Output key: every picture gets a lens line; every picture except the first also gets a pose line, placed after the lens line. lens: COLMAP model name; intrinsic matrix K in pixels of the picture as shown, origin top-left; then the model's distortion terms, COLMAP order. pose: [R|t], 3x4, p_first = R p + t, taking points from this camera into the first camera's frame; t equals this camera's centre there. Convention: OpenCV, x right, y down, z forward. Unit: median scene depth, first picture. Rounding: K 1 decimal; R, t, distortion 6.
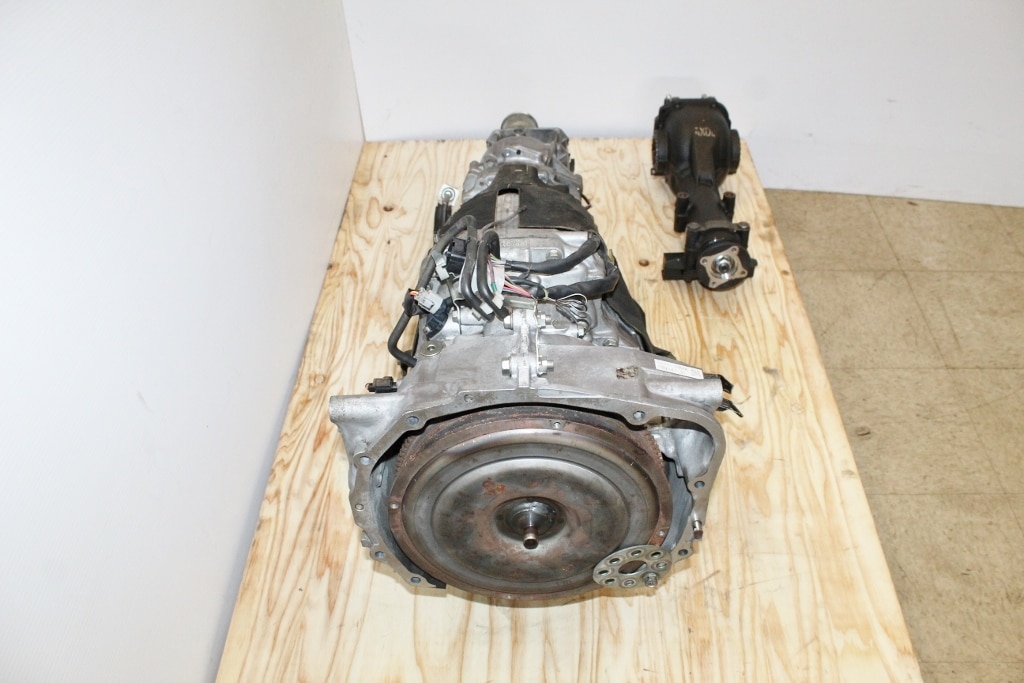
lens RADIAL K [[851.1, 0, 515.4], [0, 851.1, 344.4], [0, 0, 1]] dist [-0.152980, 0.122166]
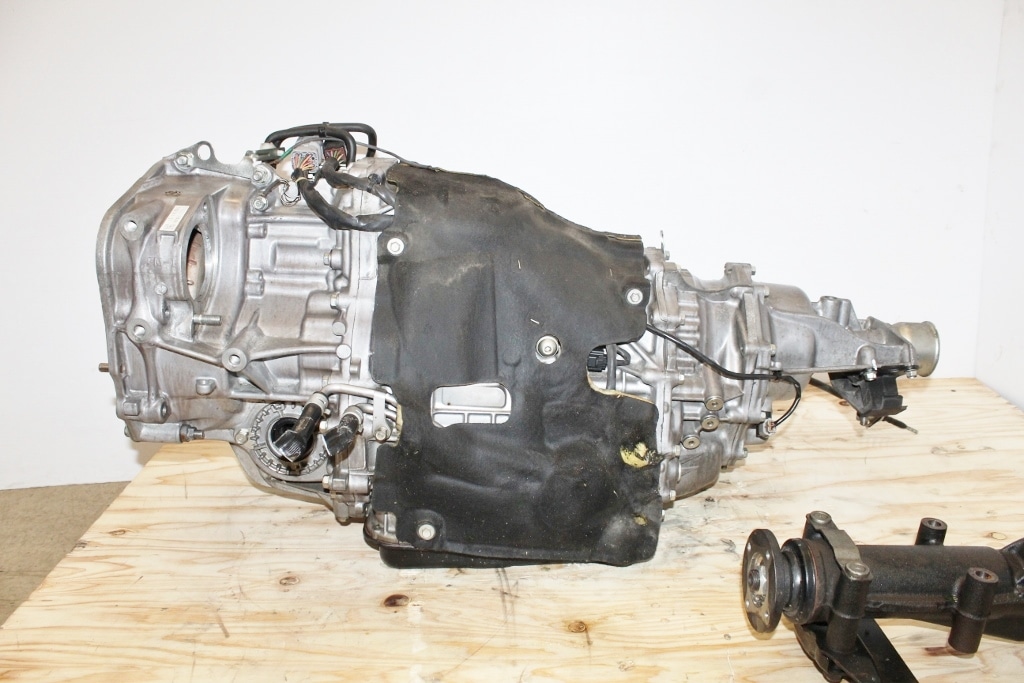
lens RADIAL K [[851.1, 0, 511.5], [0, 851.1, 335.3], [0, 0, 1]] dist [-0.152980, 0.122166]
pose [[0.020734, 0.336150, -0.941580, 0.744734], [-0.673565, 0.700670, 0.235311, -0.237084], [0.738837, 0.629337, 0.240946, 0.716109]]
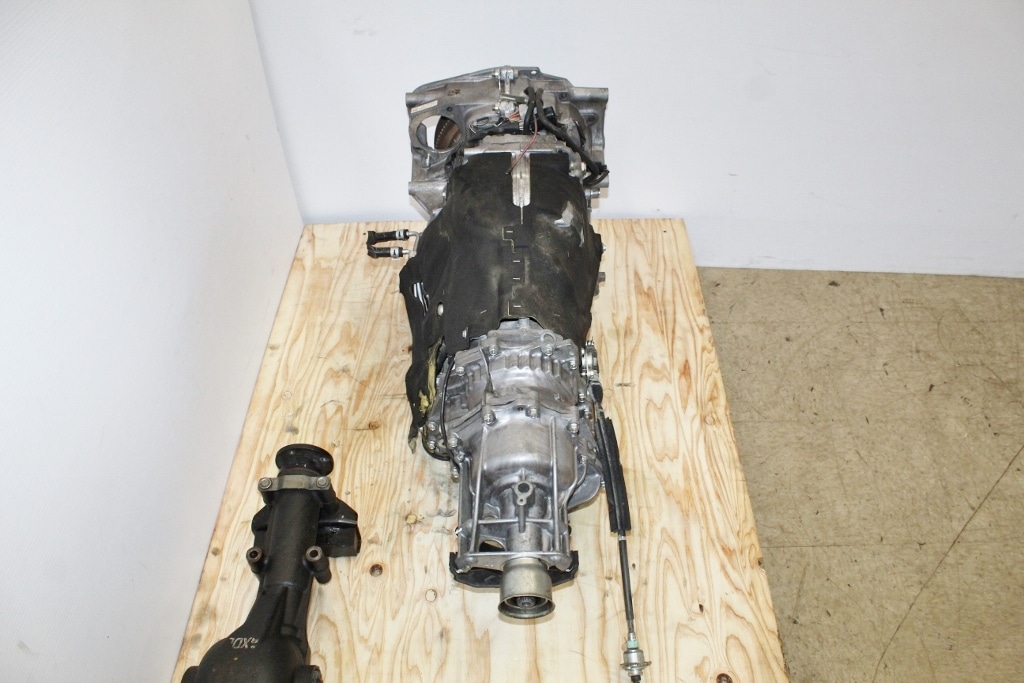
lens RADIAL K [[851.1, 0, 522.0], [0, 851.1, 345.0], [0, 0, 1]] dist [-0.152980, 0.122166]
pose [[-0.998917, 0.045278, 0.010670, -0.009411], [0.011976, 0.028681, 0.999517, -1.111088], [0.044950, 0.998563, -0.029192, 0.987068]]
